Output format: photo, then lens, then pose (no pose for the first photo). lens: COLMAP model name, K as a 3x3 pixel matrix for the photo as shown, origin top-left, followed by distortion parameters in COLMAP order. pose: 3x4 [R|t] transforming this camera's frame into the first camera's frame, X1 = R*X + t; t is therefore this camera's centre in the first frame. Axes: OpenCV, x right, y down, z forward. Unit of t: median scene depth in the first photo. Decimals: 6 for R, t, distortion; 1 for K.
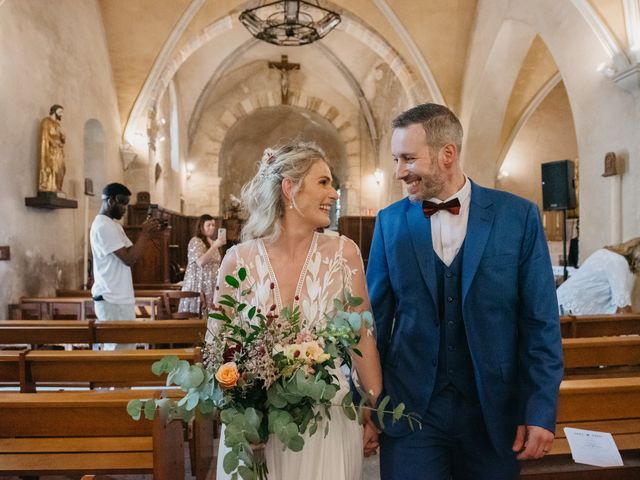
lens RADIAL K [[531.1, 0, 320.0], [0, 531.1, 240.0], [0, 0, 1]] dist [-0.017782, -0.004940]
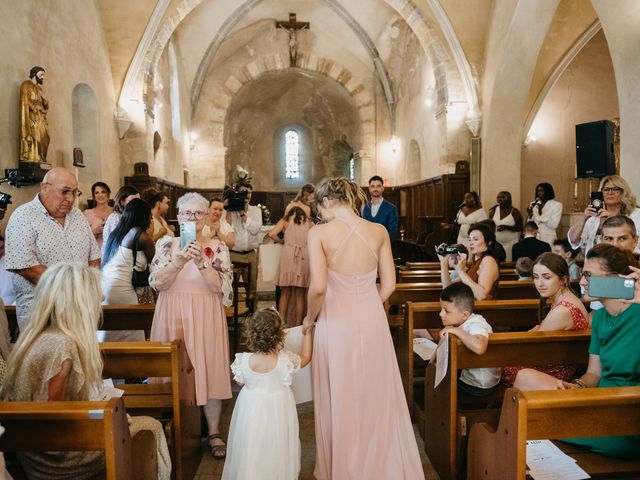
lens RADIAL K [[531.1, 0, 320.0], [0, 531.1, 240.0], [0, 0, 1]] dist [-0.017782, -0.004940]
pose [[0.999345, -0.007454, -0.035424, 0.011619], [0.009276, 0.998628, 0.051541, -0.000205], [0.034992, -0.051836, 0.998042, 0.061407]]
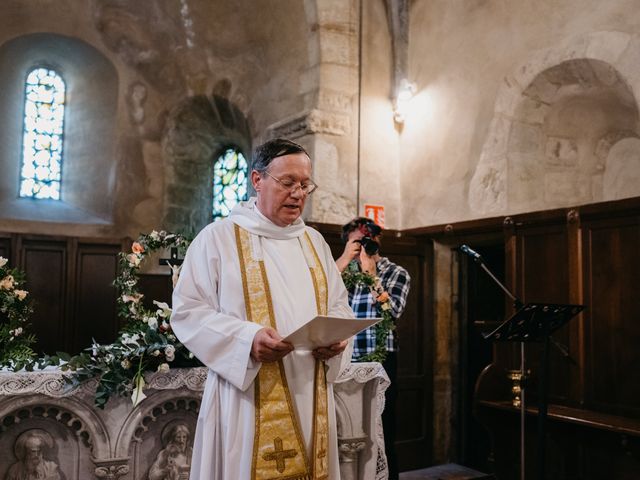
lens RADIAL K [[700.7, 0, 320.0], [0, 700.7, 240.0], [0, 0, 1]] dist [-0.007666, -0.003149]
pose [[0.921339, 0.051852, 0.385287, -0.105206], [-0.017815, 0.995655, -0.091395, 0.000350], [-0.388352, 0.077342, 0.918260, 0.704815]]
